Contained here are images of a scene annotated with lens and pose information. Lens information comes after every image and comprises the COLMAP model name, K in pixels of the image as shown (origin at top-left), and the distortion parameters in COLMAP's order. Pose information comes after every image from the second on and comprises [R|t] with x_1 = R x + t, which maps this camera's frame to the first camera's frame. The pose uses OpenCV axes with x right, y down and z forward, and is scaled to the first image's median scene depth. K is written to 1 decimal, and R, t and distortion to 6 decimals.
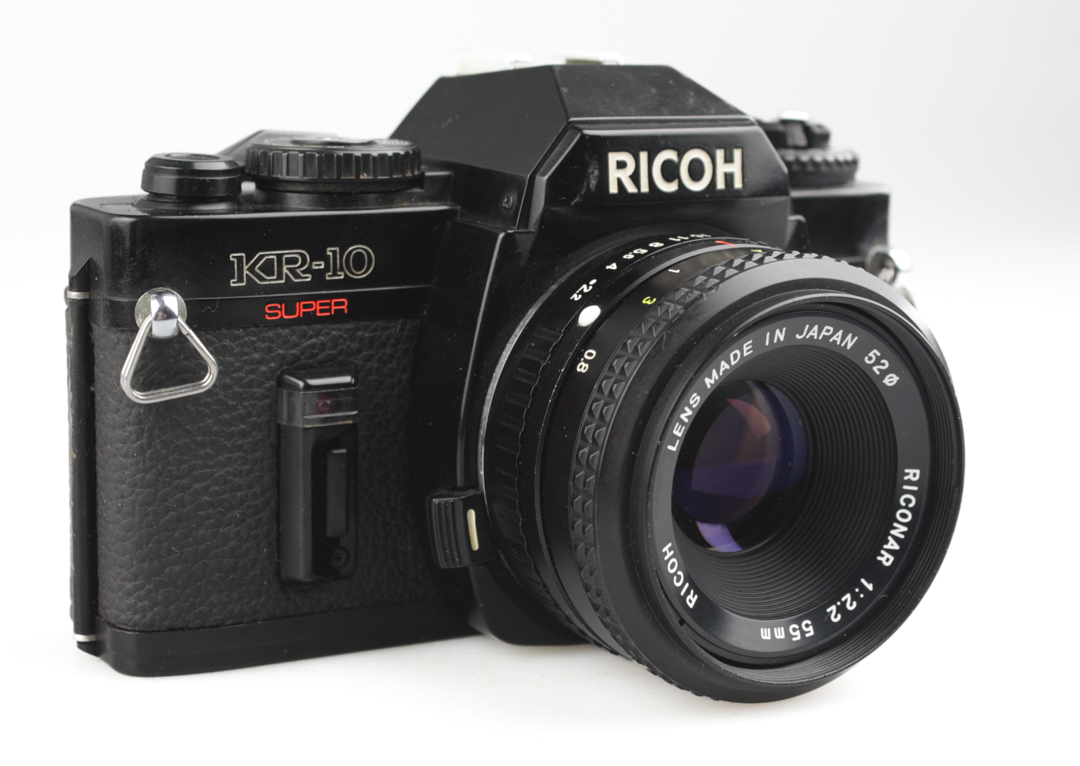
lens RADIAL K [[2218.3, 0, 540.0], [0, 2218.3, 383.0], [0, 0, 1]] dist [-0.059958, 0.191151]
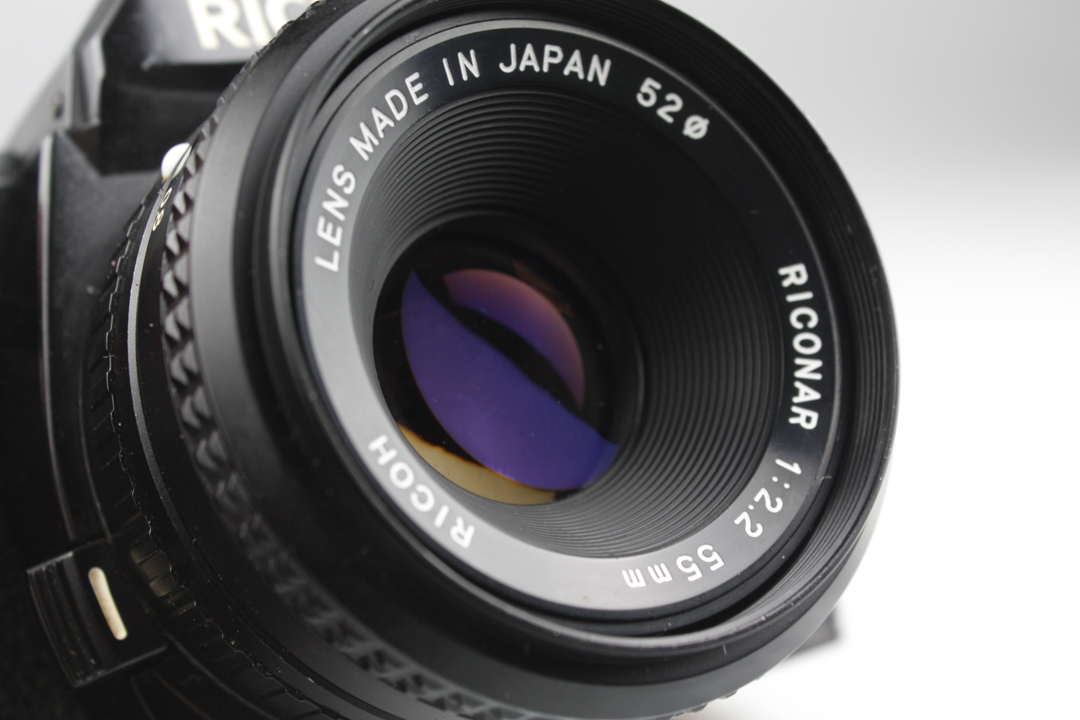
lens RADIAL K [[1814.5, 0, 540.0], [0, 1814.5, 360.0], [0, 0, 1]] dist [-0.160618, -0.017234]
pose [[0.945298, -0.323601, 0.041159, 0.076989], [0.318451, 0.888090, -0.331488, 0.198657], [0.070717, 0.326462, 0.942561, 0.548619]]
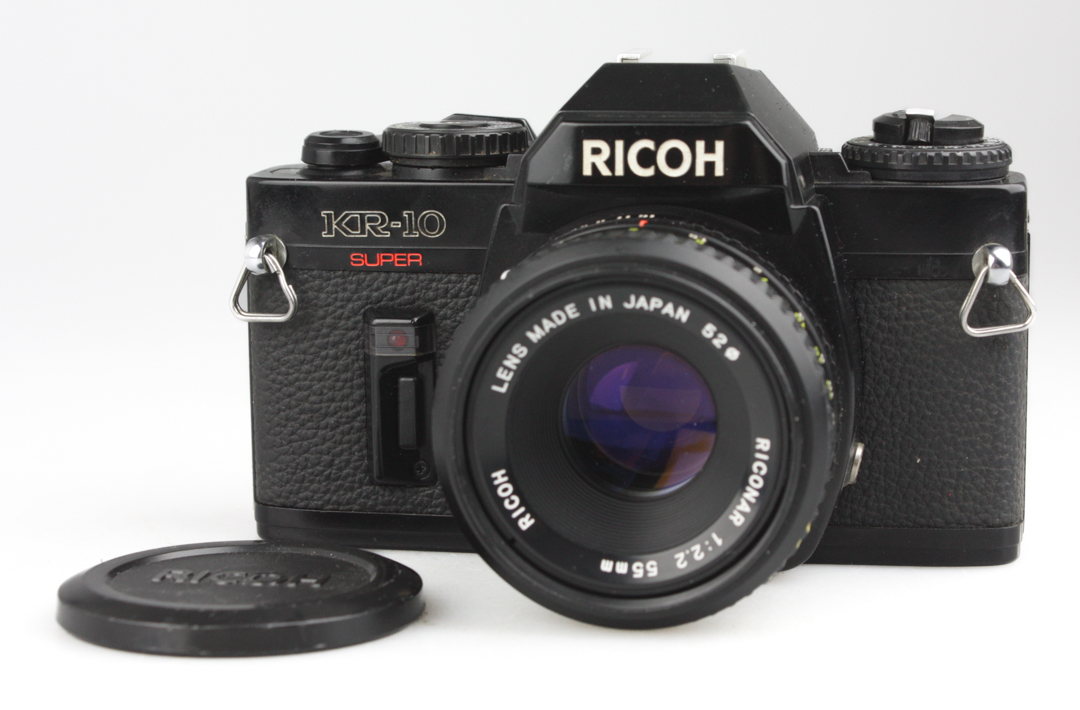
lens RADIAL K [[2747.5, 0, 540.0], [0, 2747.5, 355.0], [0, 0, 1]] dist [0.023730, 0.031719]
pose [[0.745139, 0.081187, -0.661949, 0.970605], [-0.093230, 0.995497, 0.017150, -0.014948], [0.660361, 0.048934, 0.749352, -0.081324]]
